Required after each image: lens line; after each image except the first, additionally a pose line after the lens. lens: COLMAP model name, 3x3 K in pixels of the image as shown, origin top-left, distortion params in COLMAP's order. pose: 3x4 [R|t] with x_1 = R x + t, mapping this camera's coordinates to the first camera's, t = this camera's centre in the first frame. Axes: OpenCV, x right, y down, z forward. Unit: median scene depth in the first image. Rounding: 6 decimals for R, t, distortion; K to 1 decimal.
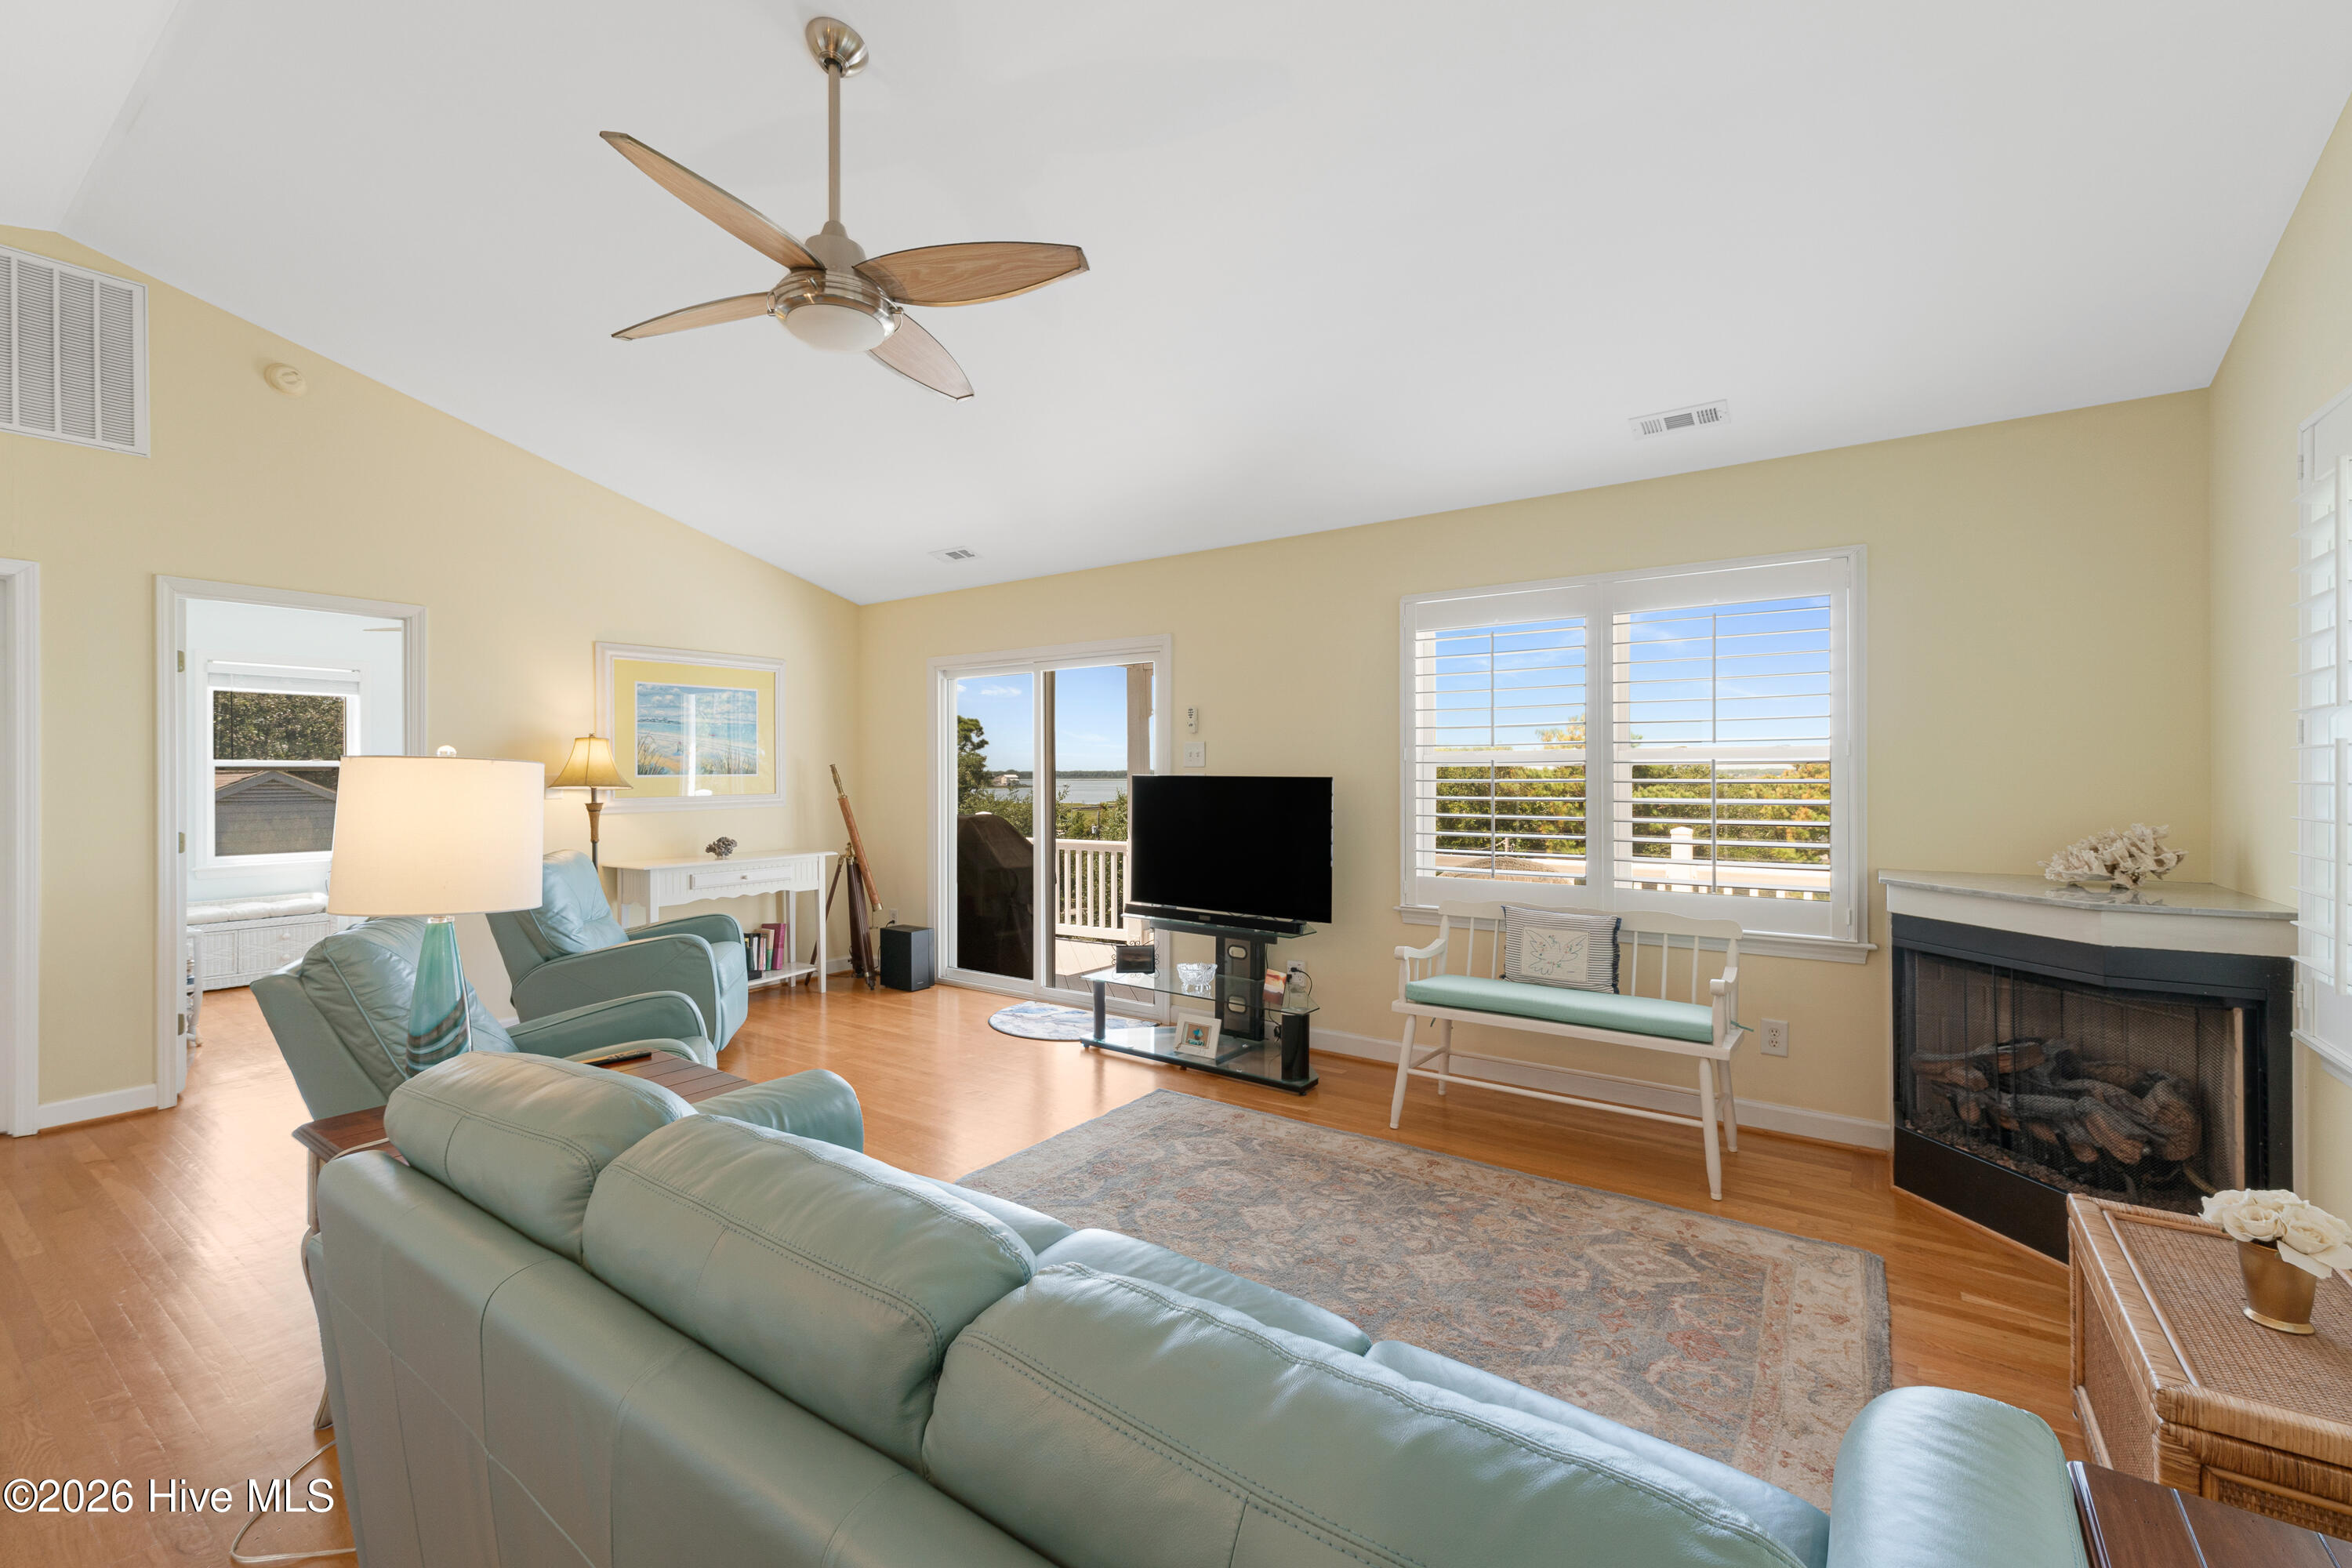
lens RADIAL K [[989.6, 0, 1179.3], [0, 989.6, 774.3], [0, 0, 1]] dist [0.000434, 0.001454]
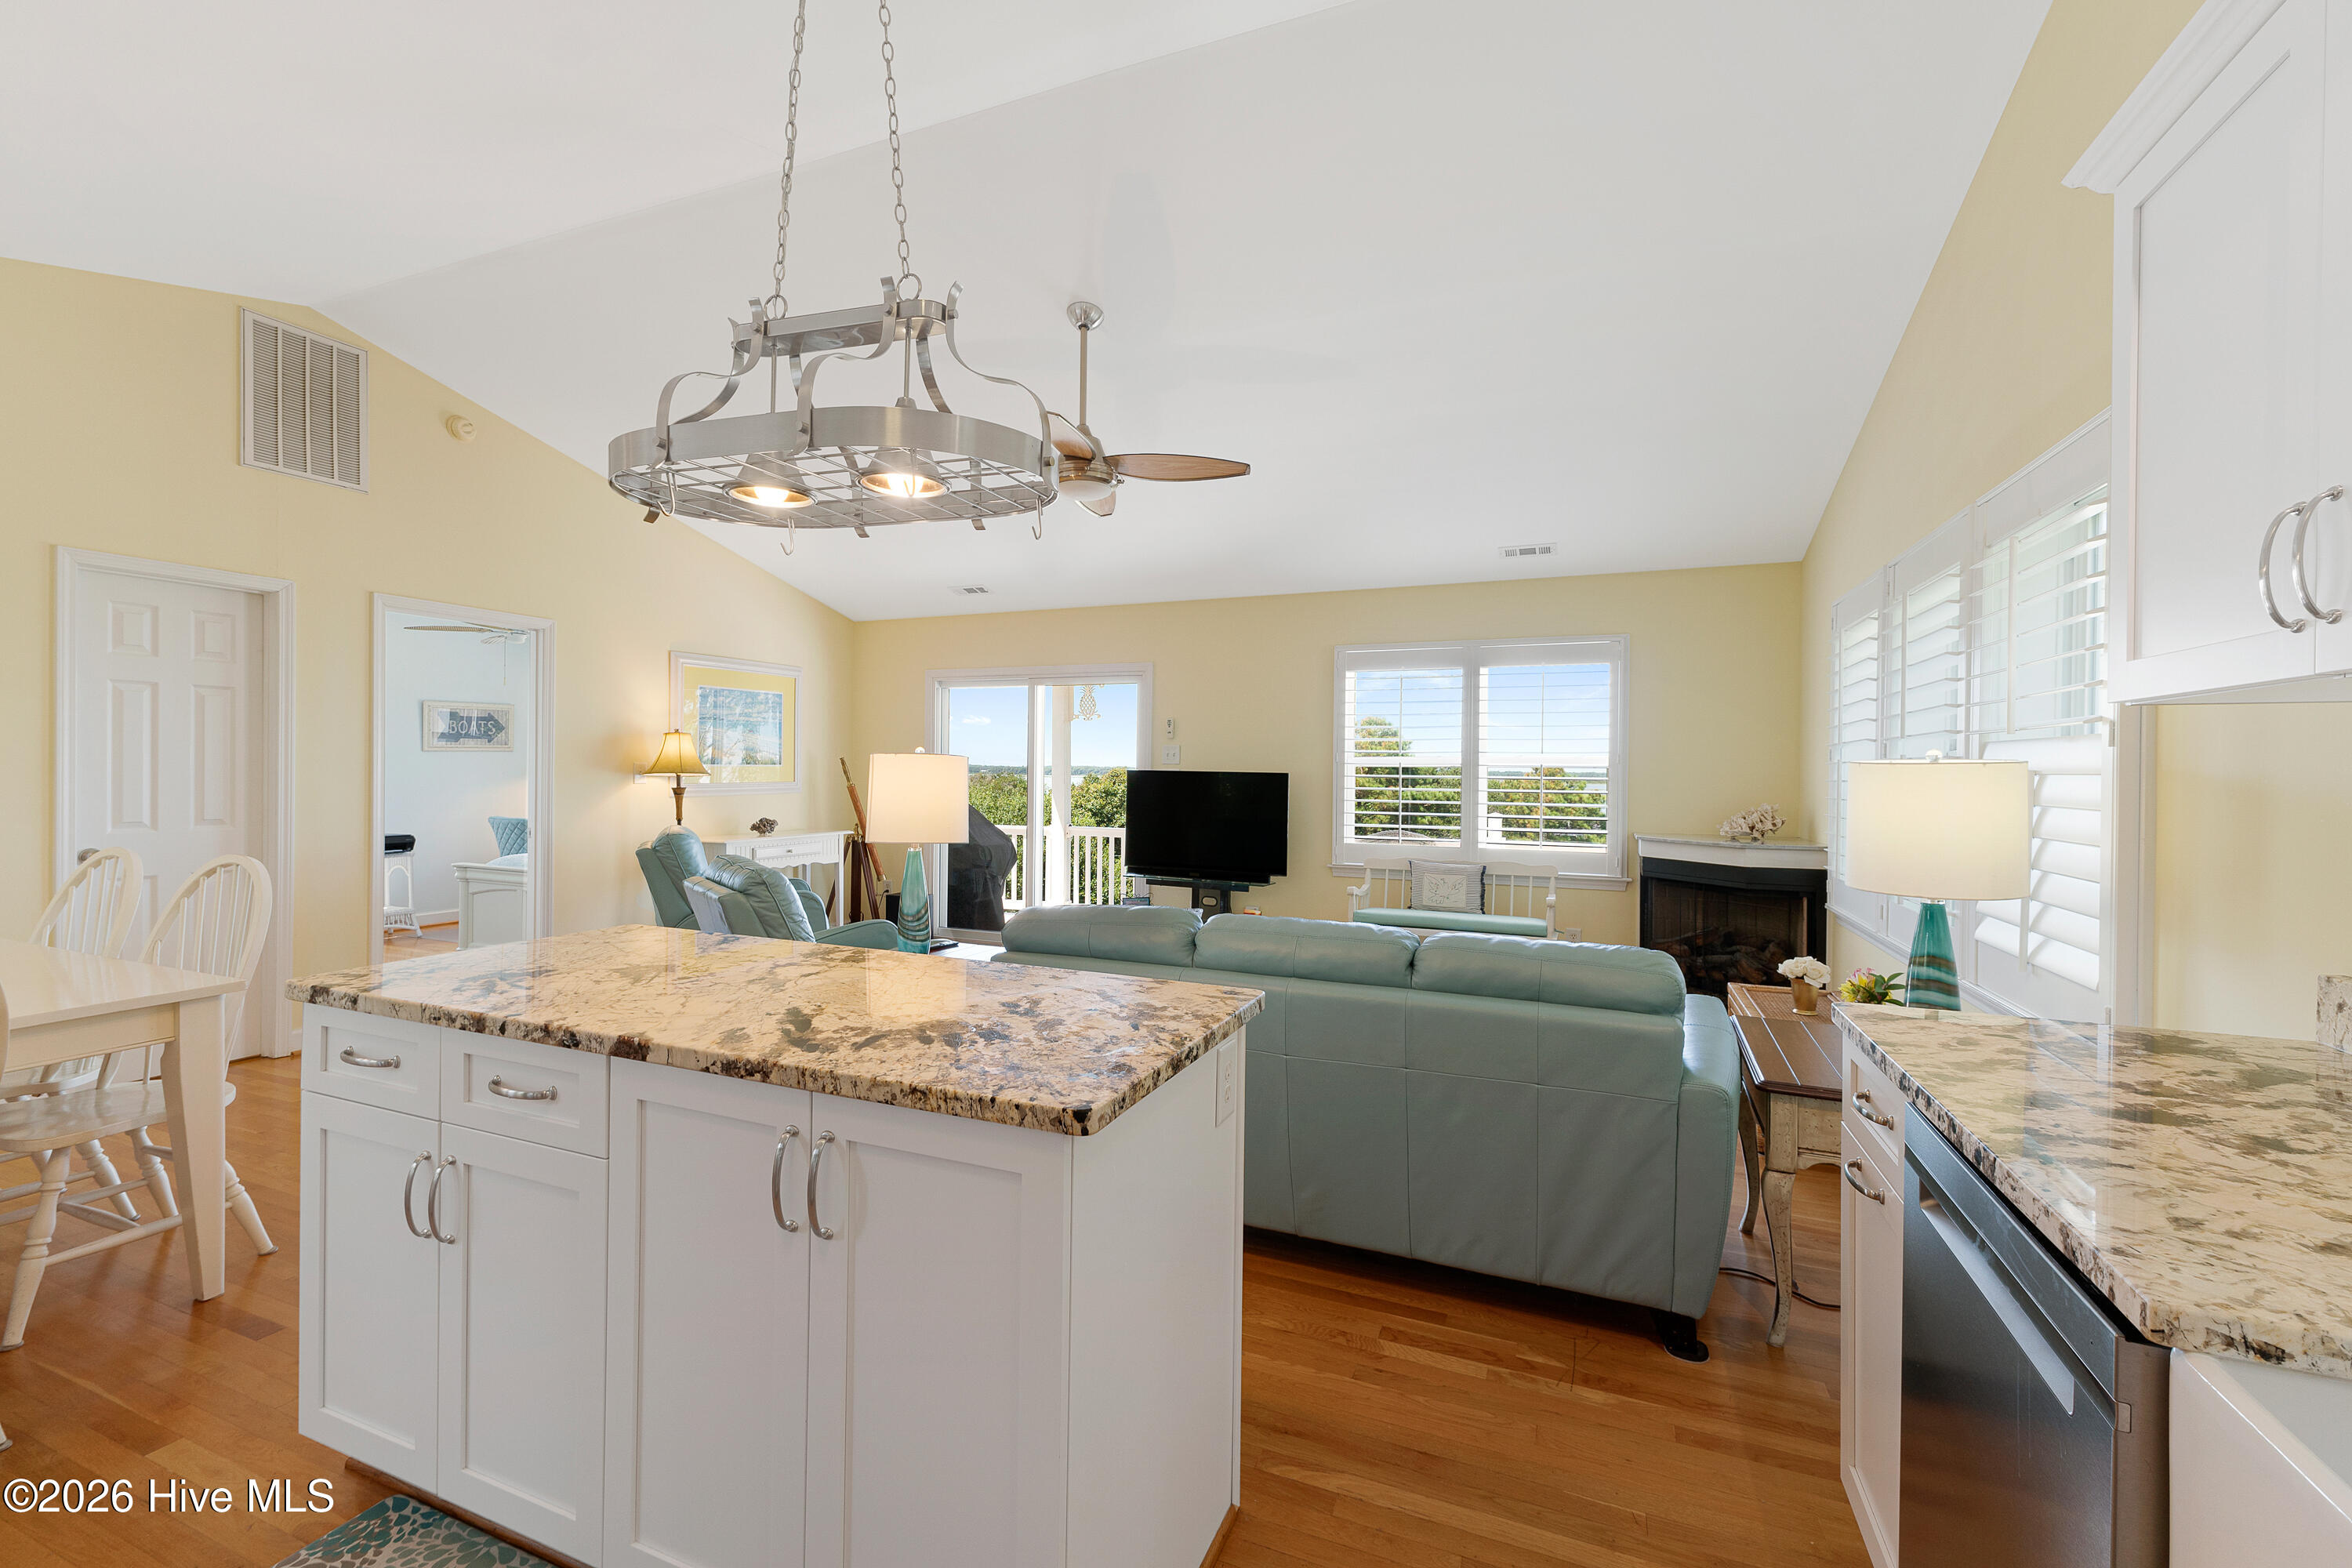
lens RADIAL K [[989.6, 0, 1184.1], [0, 989.6, 775.5], [0, 0, 1]] dist [0.000434, 0.001454]
pose [[0.975240, 0.010723, 0.220888, -0.343168], [-0.011947, 0.999920, 0.004207, 0.002720], [-0.220826, -0.006742, 0.975290, -0.388969]]
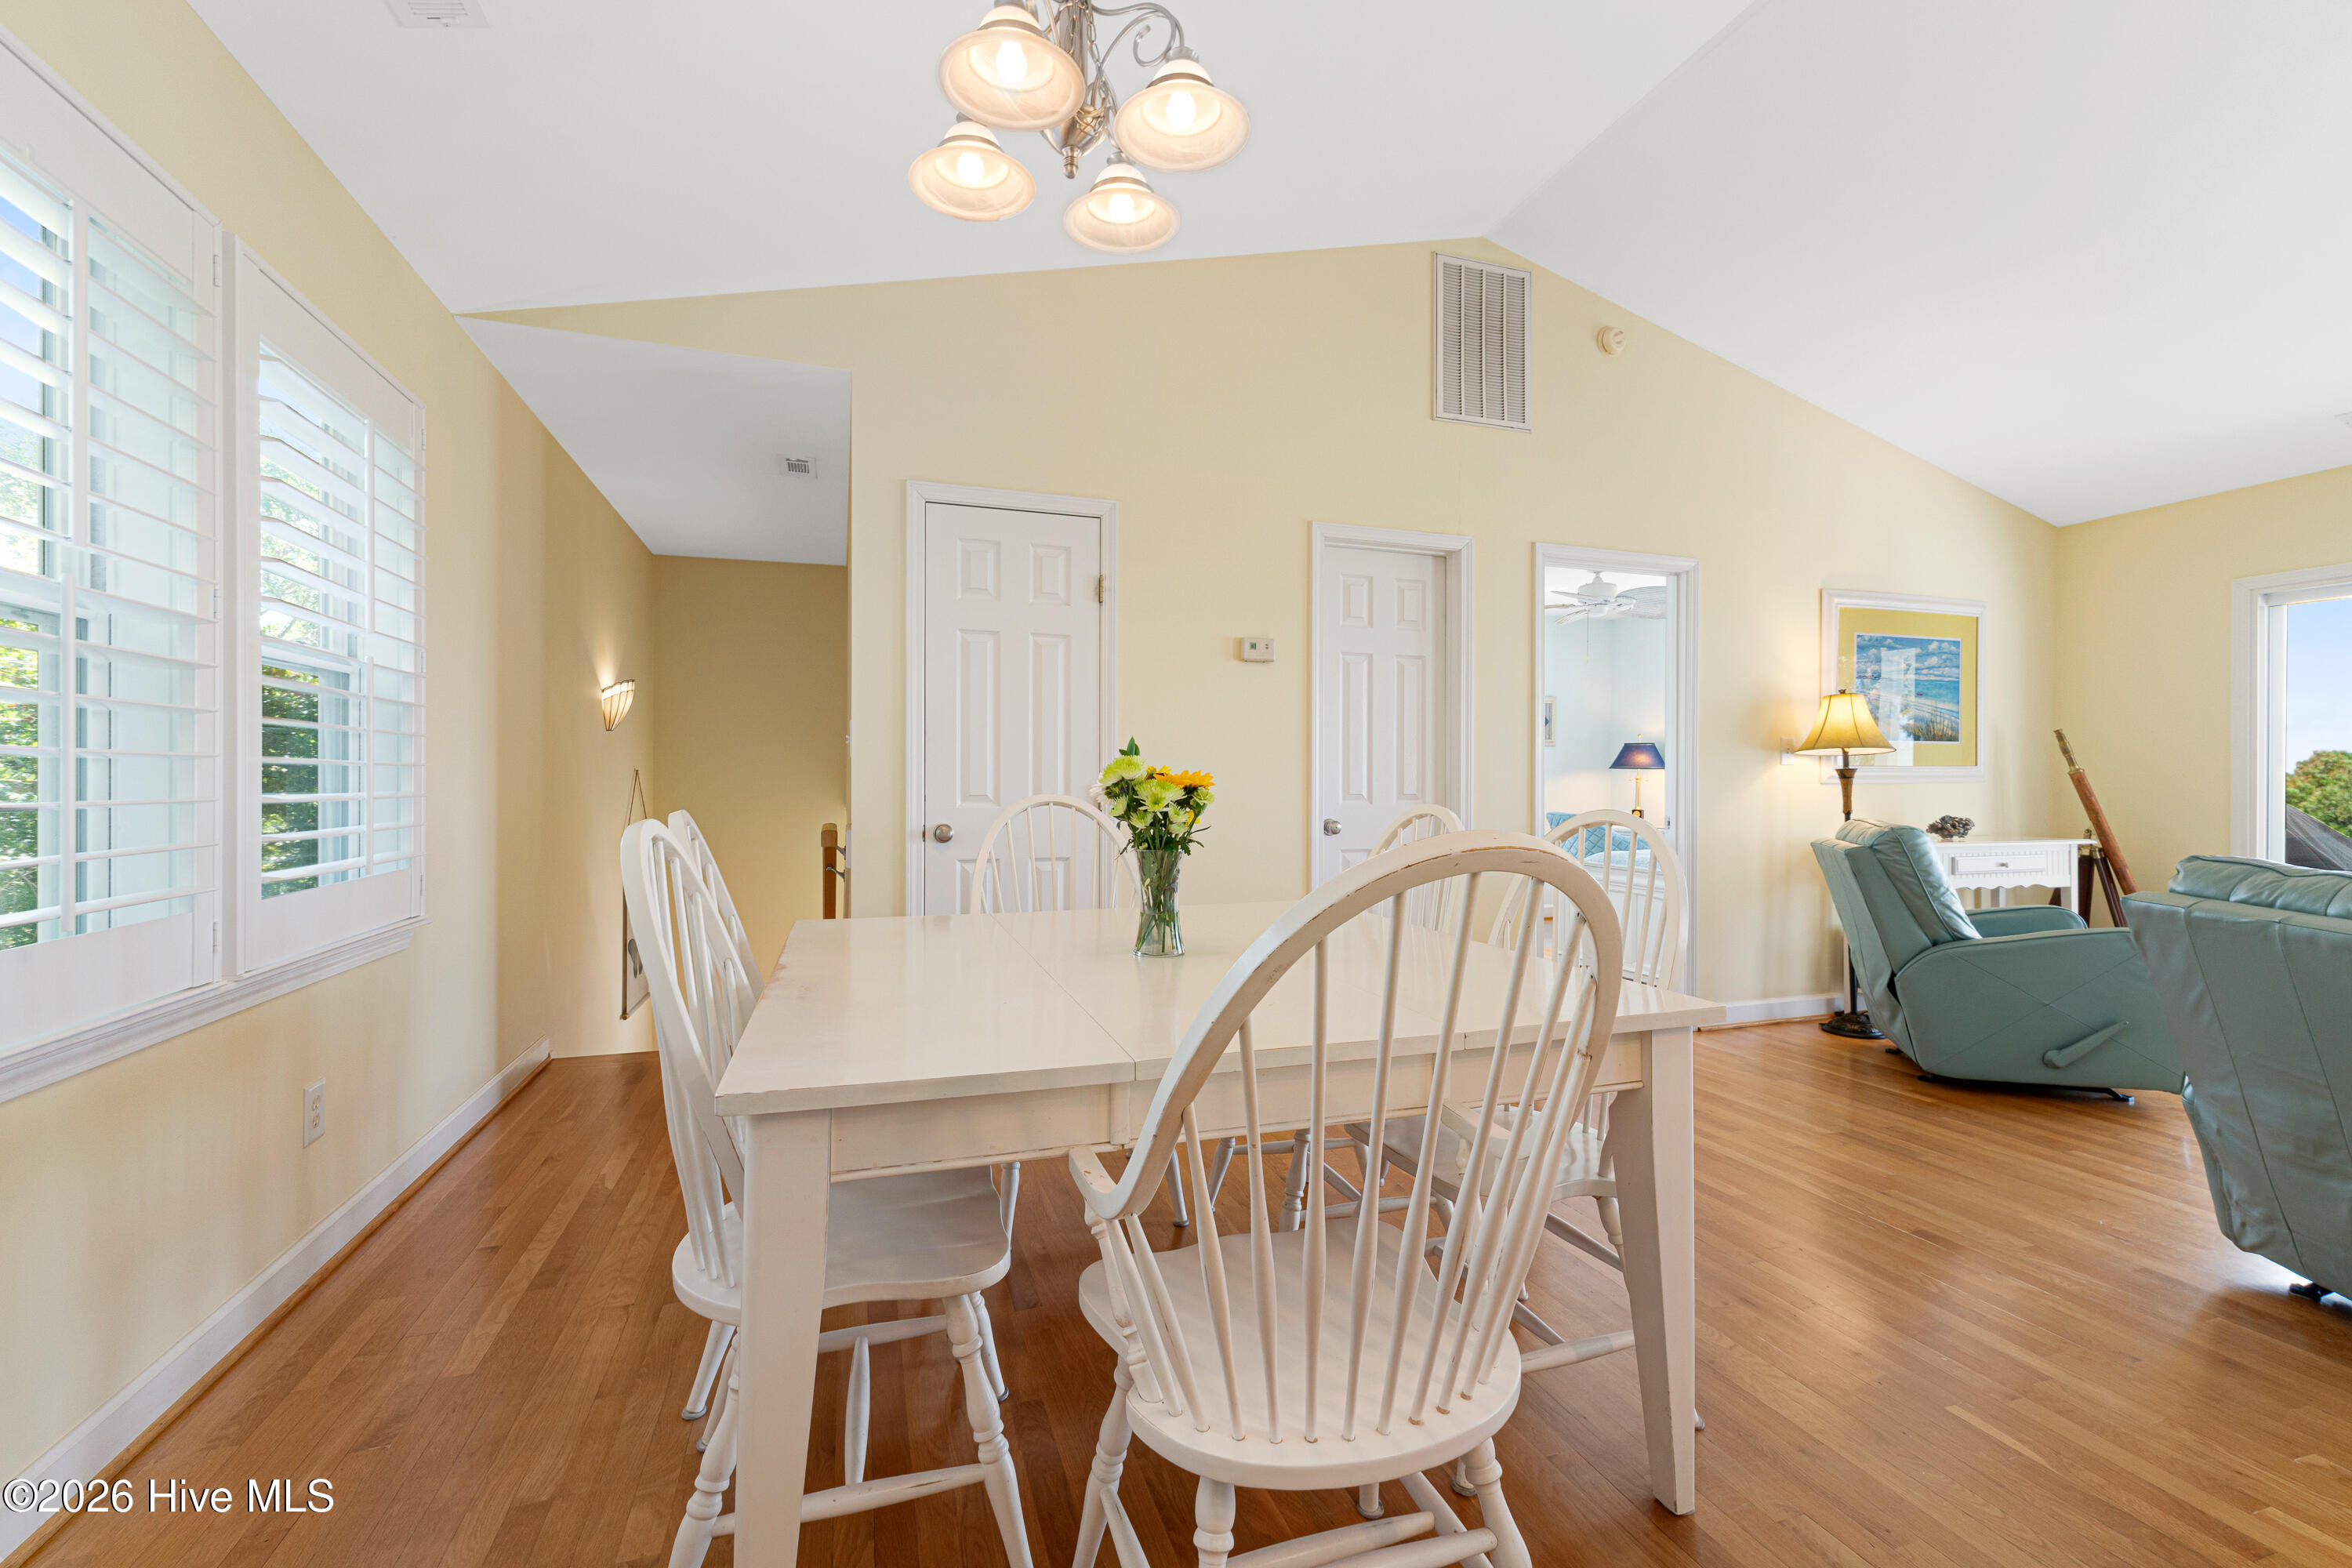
lens RADIAL K [[989.6, 0, 1172.1], [0, 989.6, 780.6], [0, 0, 1]] dist [0.000434, 0.001454]
pose [[0.805815, 0.001555, -0.592166, -0.726946], [-0.003933, 0.999989, -0.002727, 0.057434], [0.592154, 0.004527, 0.805812, -0.081058]]
